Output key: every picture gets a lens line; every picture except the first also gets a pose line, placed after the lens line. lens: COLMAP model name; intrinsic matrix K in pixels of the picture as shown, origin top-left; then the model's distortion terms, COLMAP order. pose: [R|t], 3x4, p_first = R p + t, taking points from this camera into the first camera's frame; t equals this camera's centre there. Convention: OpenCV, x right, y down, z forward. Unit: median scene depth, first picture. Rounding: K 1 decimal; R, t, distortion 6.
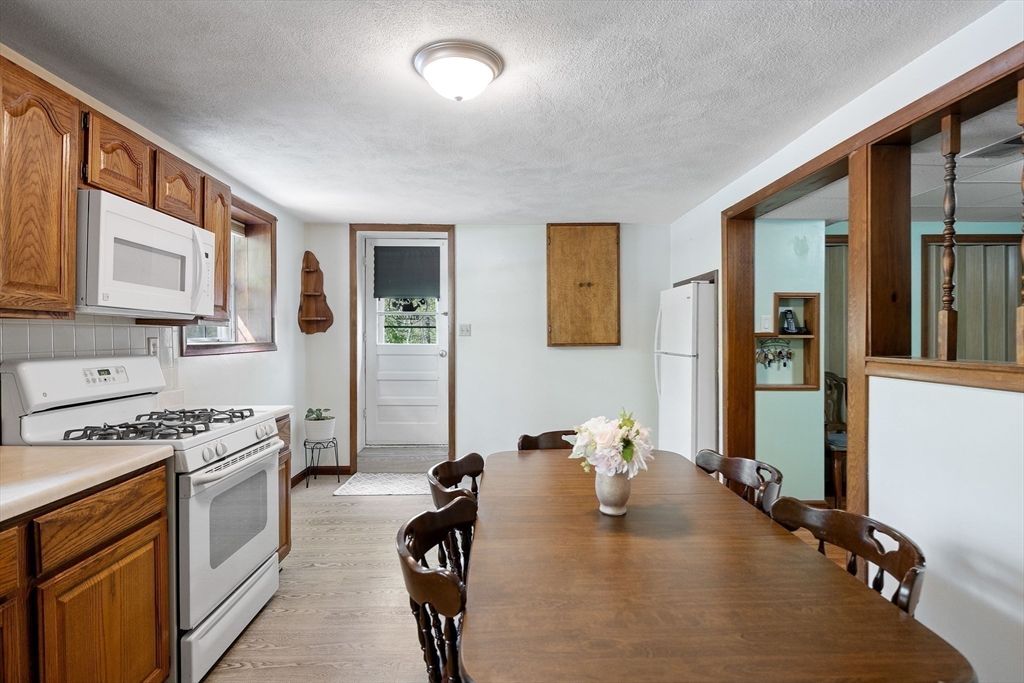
lens RADIAL K [[541.7, 0, 512.8], [0, 541.7, 335.9], [0, 0, 1]] dist [-0.000727, 0.000405]
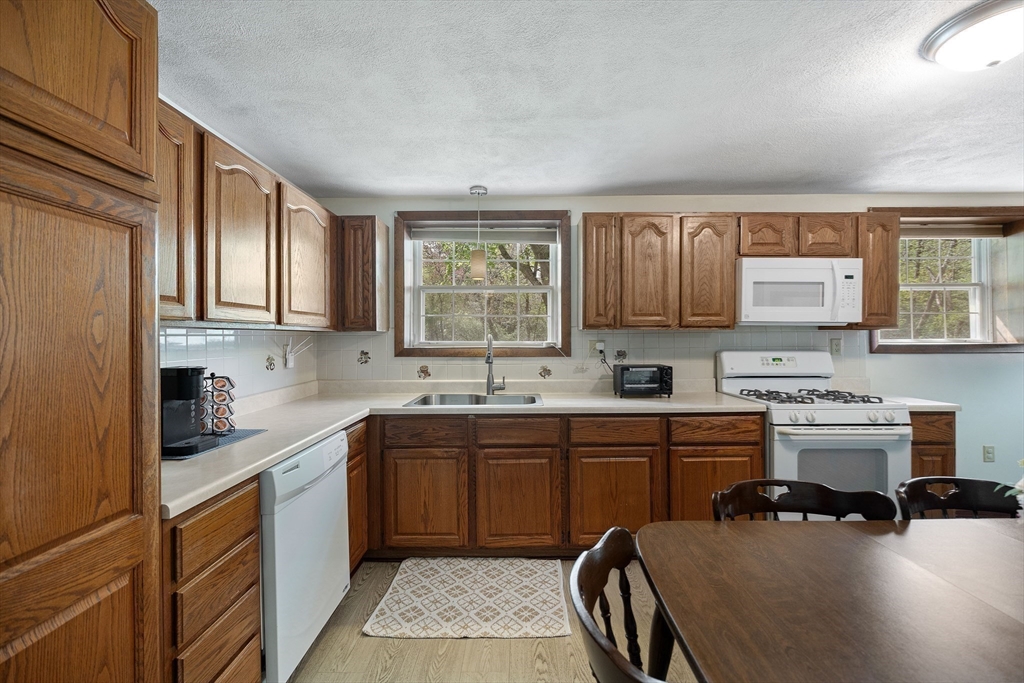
lens RADIAL K [[415.4, 0, 510.7], [0, 415.4, 336.4], [0, 0, 1]] dist [-0.006665, 0.000598]
pose [[-0.036066, -0.005275, -0.999335, 0.584603], [0.005461, 0.999970, -0.005476, -0.002531], [0.999334, -0.005655, -0.036037, 0.247646]]
